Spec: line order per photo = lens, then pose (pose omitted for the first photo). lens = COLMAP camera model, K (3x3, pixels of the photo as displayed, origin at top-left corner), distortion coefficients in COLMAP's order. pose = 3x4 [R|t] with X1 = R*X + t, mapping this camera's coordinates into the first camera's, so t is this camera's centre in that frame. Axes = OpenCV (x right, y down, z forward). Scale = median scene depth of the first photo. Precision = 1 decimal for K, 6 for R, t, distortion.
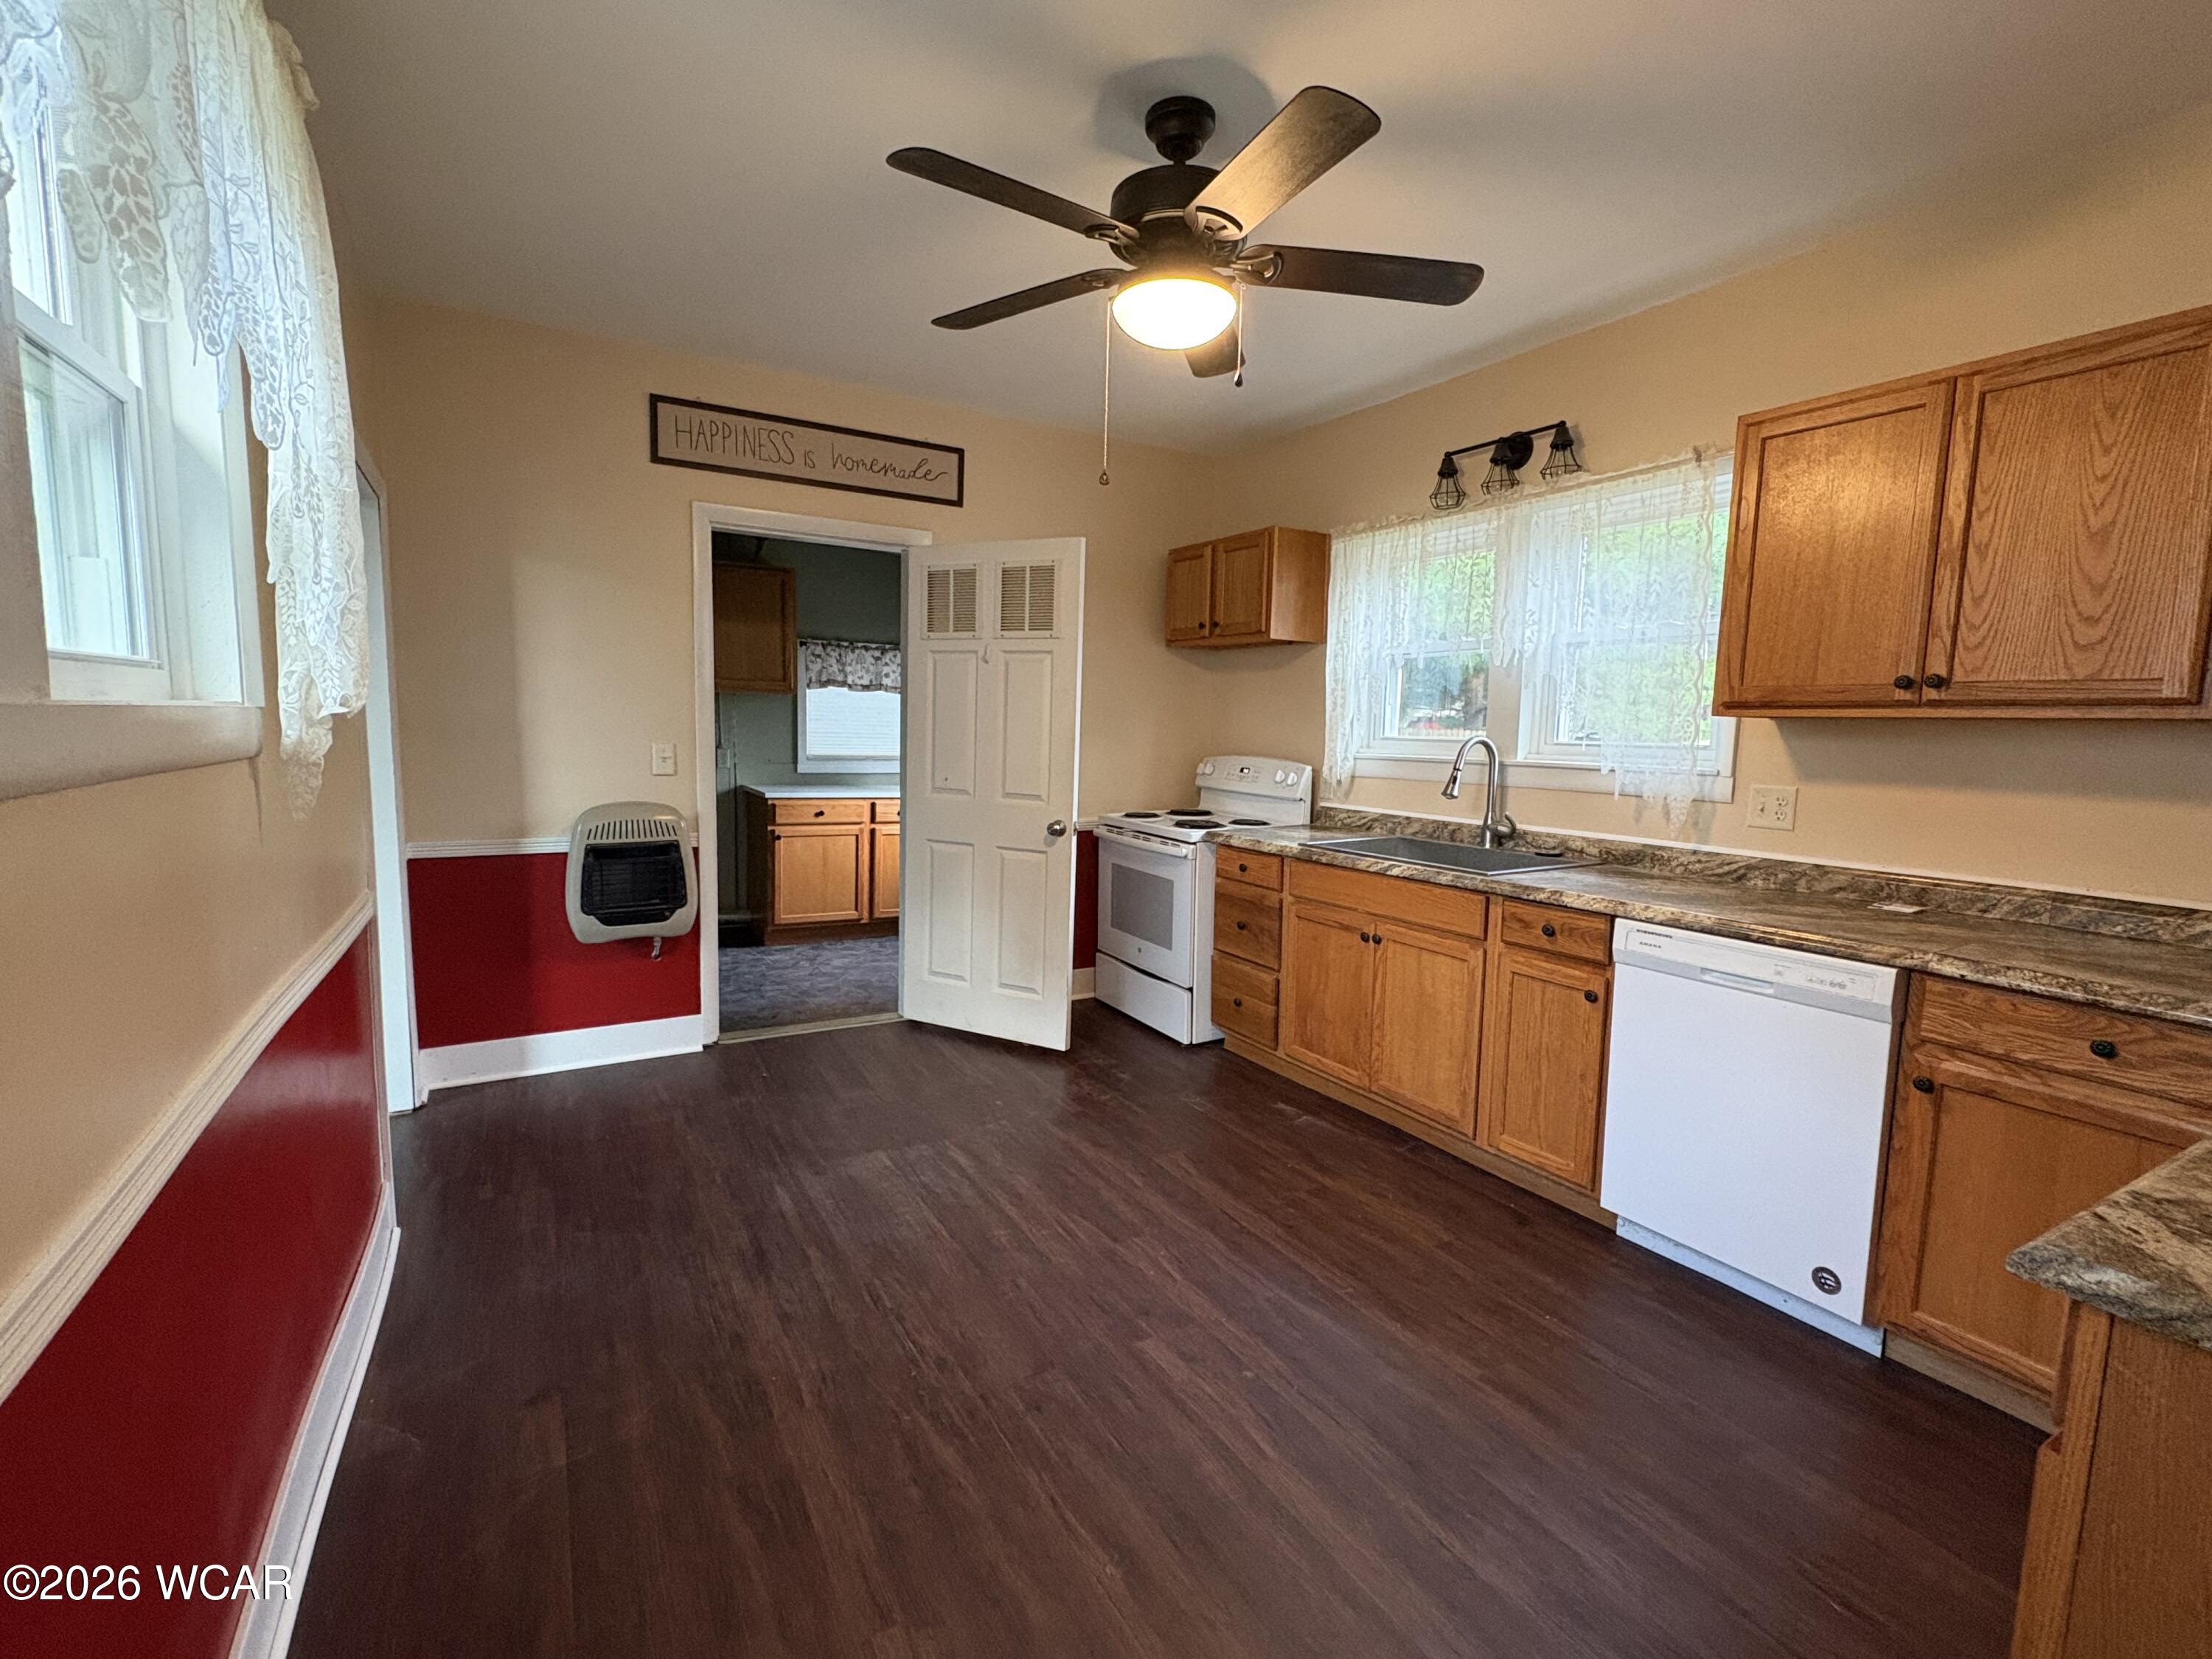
lens RADIAL K [[999.3, 0, 1106.0], [0, 999.3, 829.5], [0, 0, 1]] dist [0.001586, -0.000407]
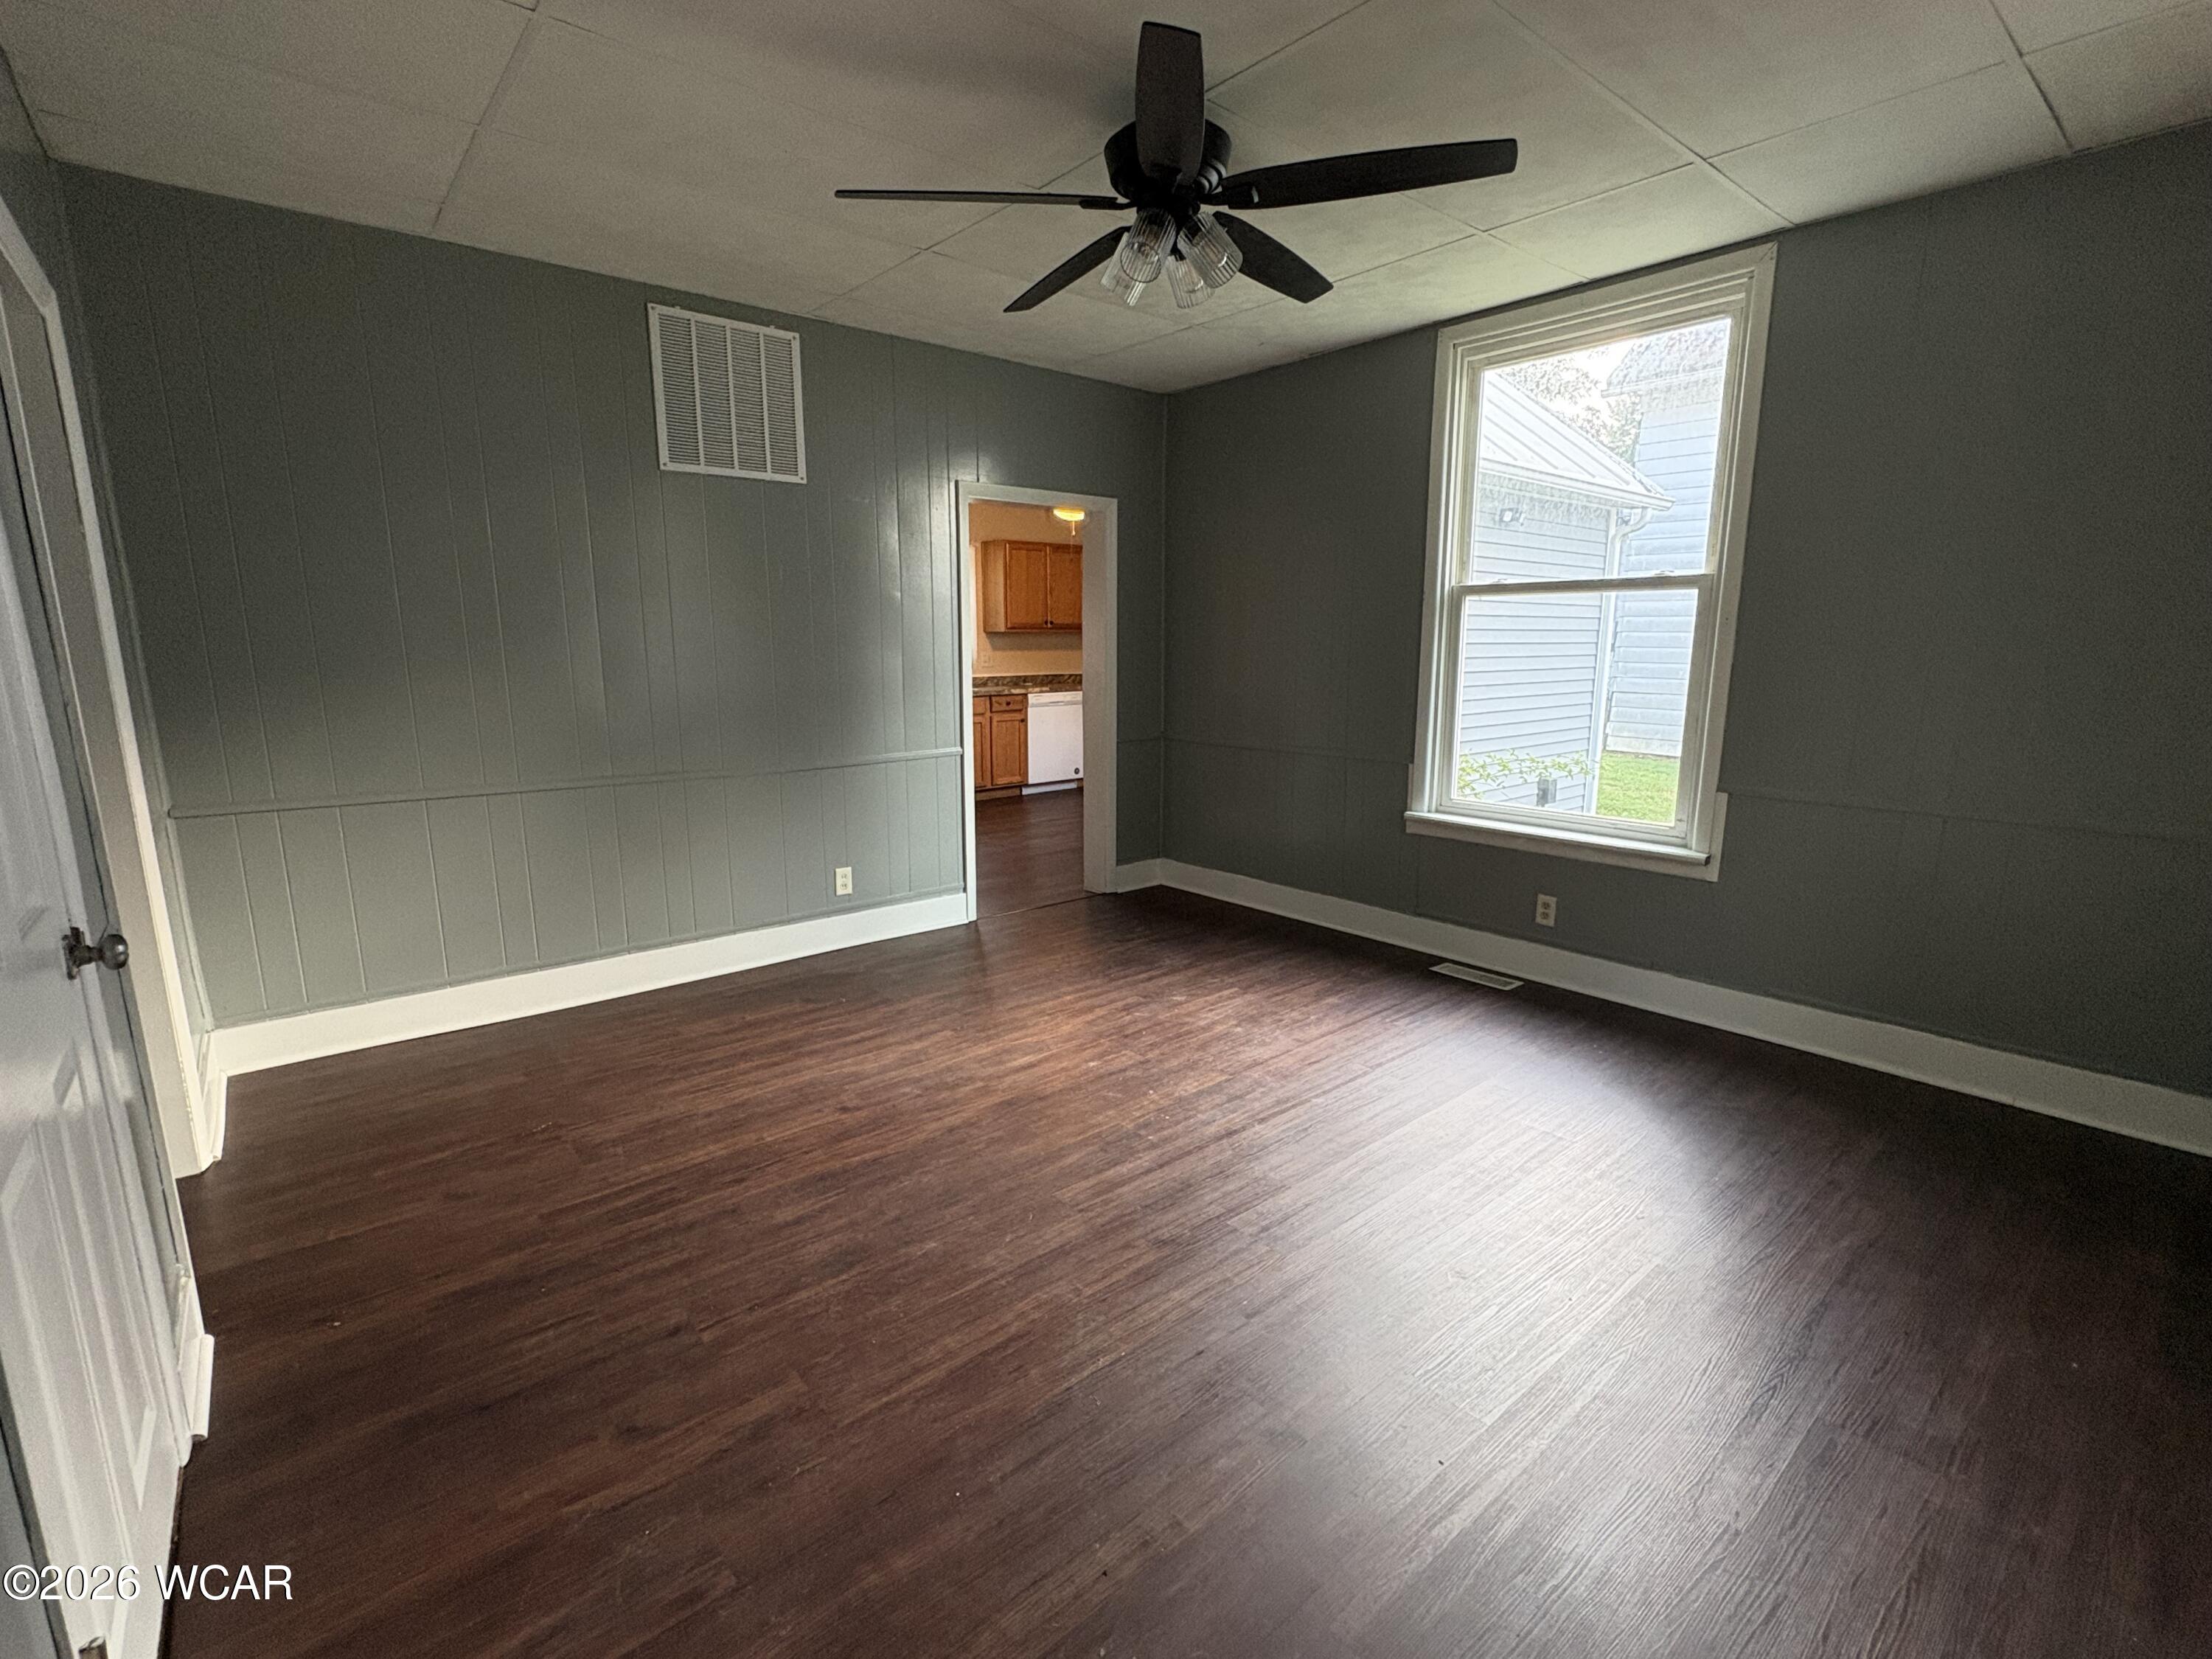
lens RADIAL K [[999.3, 0, 1106.0], [0, 999.3, 829.5], [0, 0, 1]] dist [0.001586, -0.000407]
pose [[-0.163851, -0.208988, 0.964094, -2.427162], [0.103337, 0.968289, 0.227460, -0.174544], [-0.981058, 0.136896, -0.137059, 1.084984]]
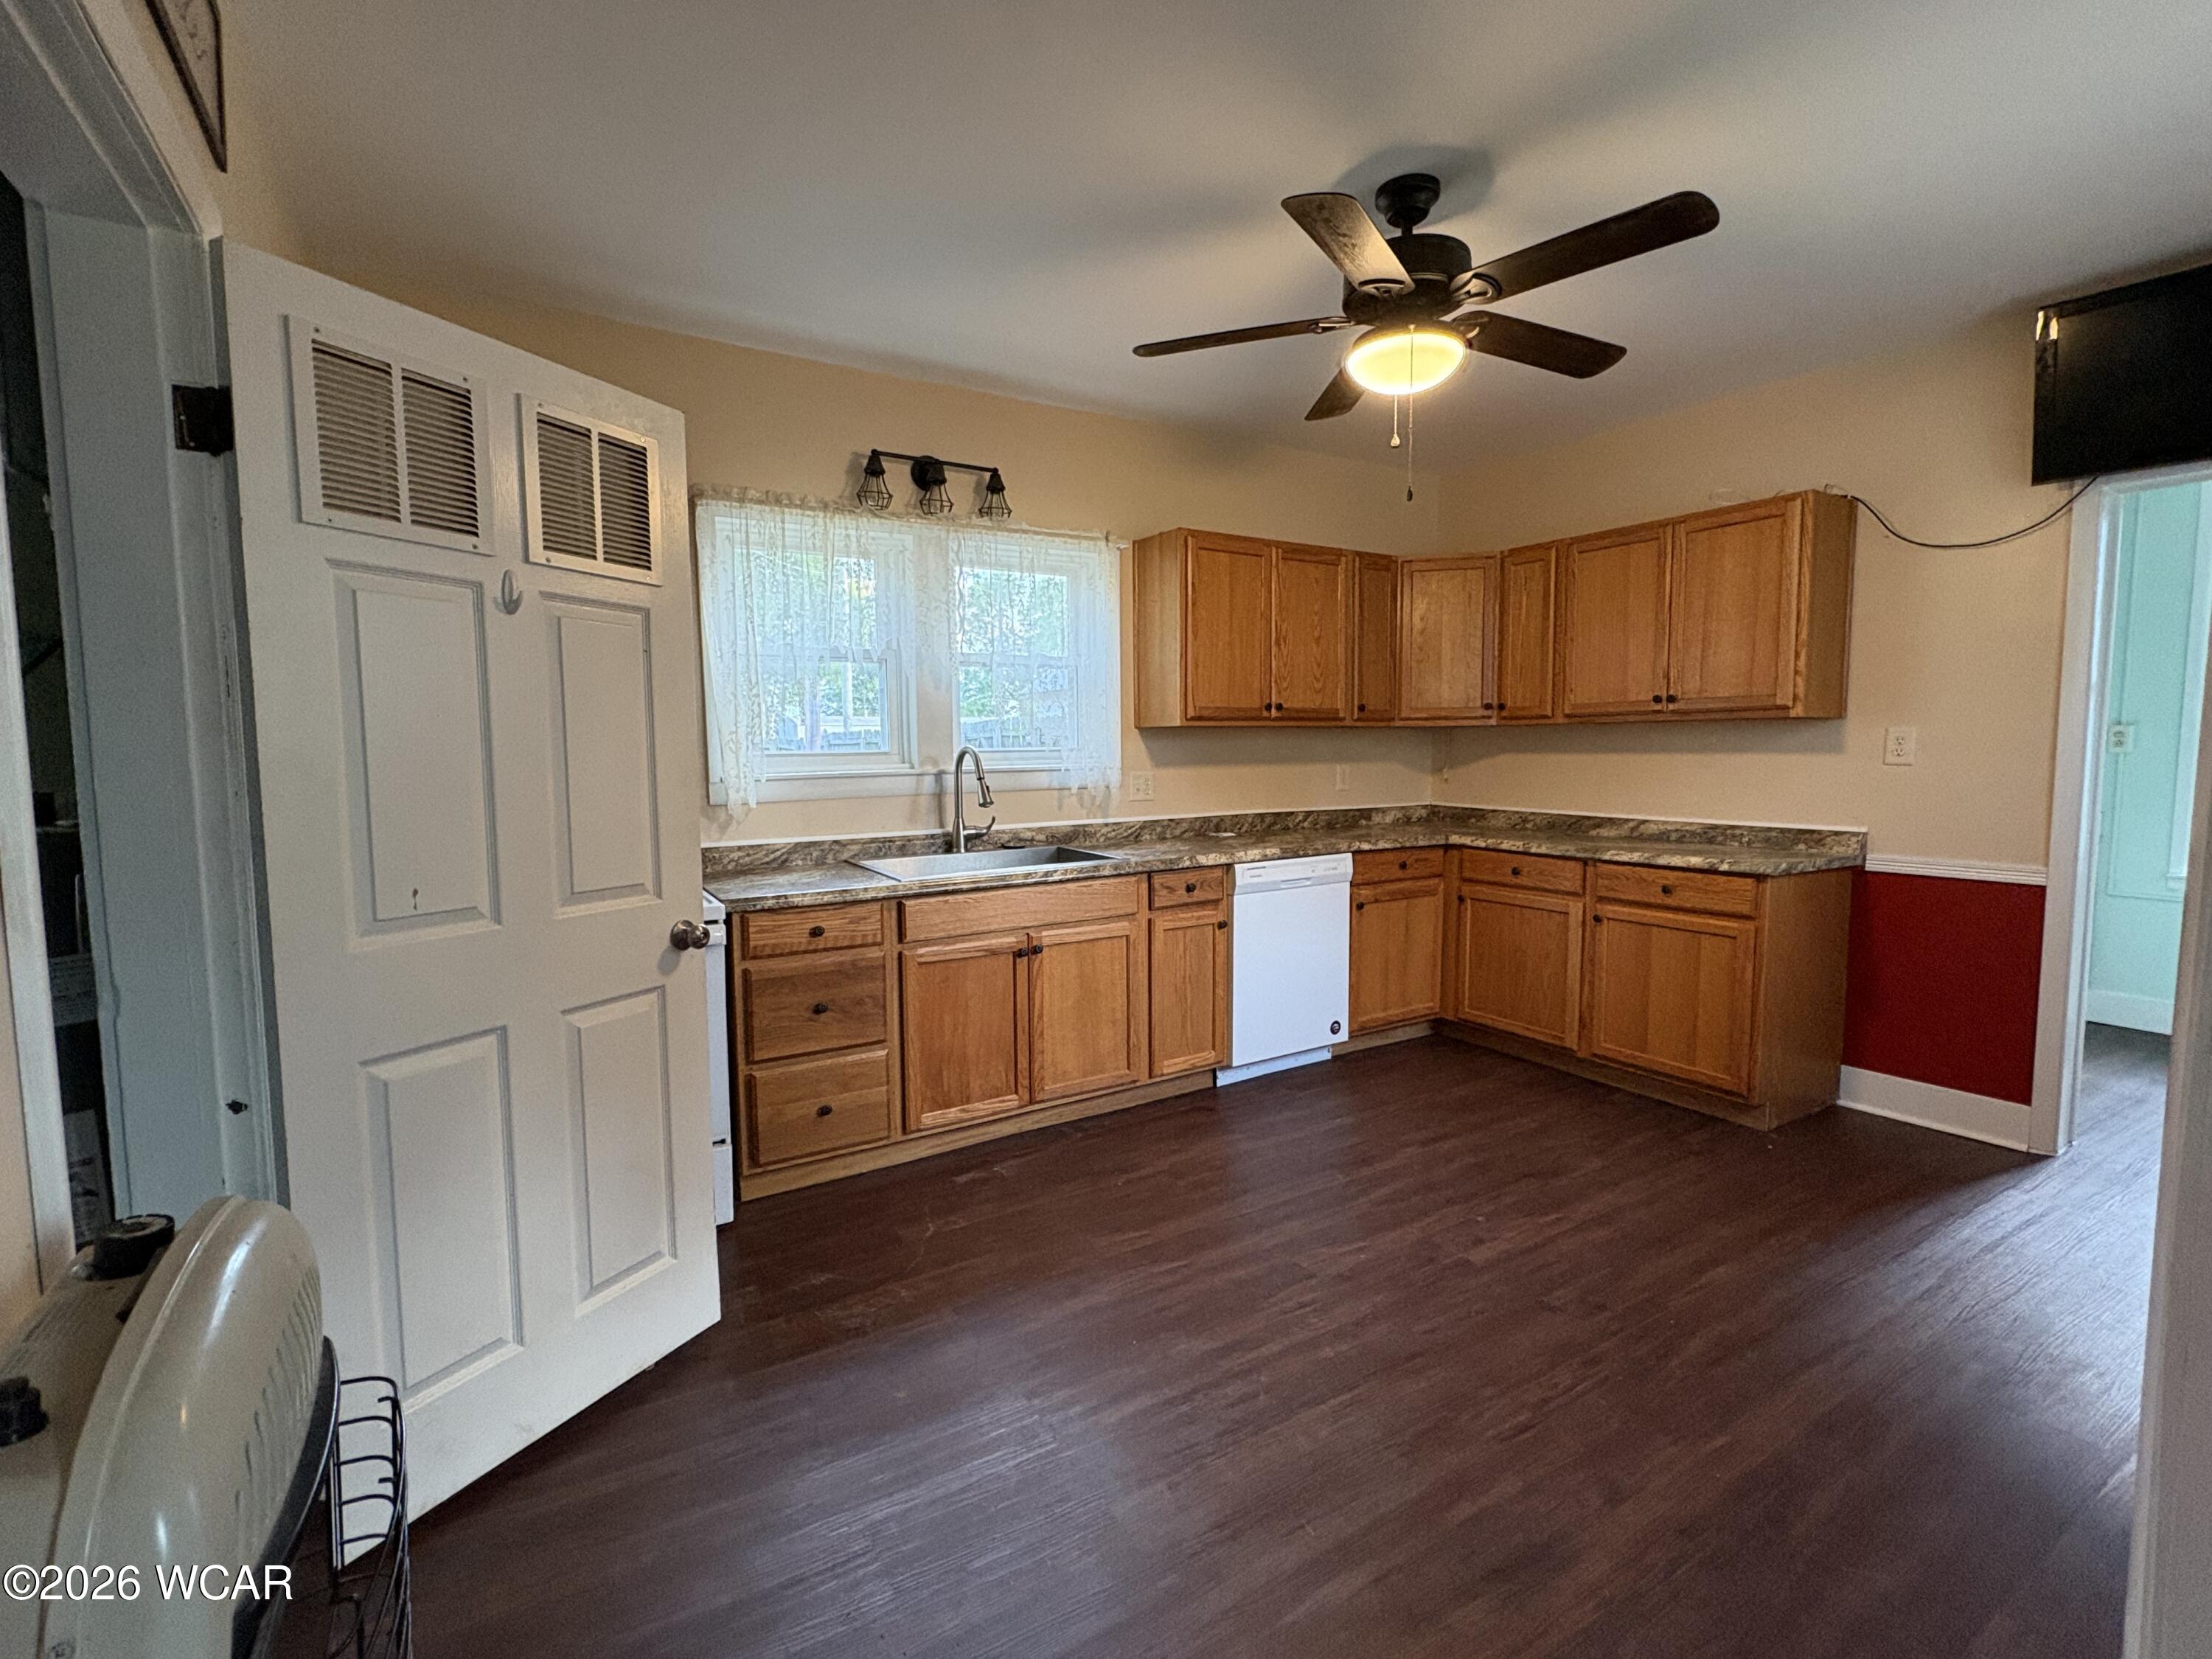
lens RADIAL K [[999.3, 0, 1106.0], [0, 999.3, 829.5], [0, 0, 1]] dist [0.001586, -0.000407]
pose [[-0.024124, -0.105412, 0.994136, -0.791027], [0.118801, 0.987077, 0.107546, -0.120130], [-0.992625, 0.120699, -0.011289, 1.027768]]
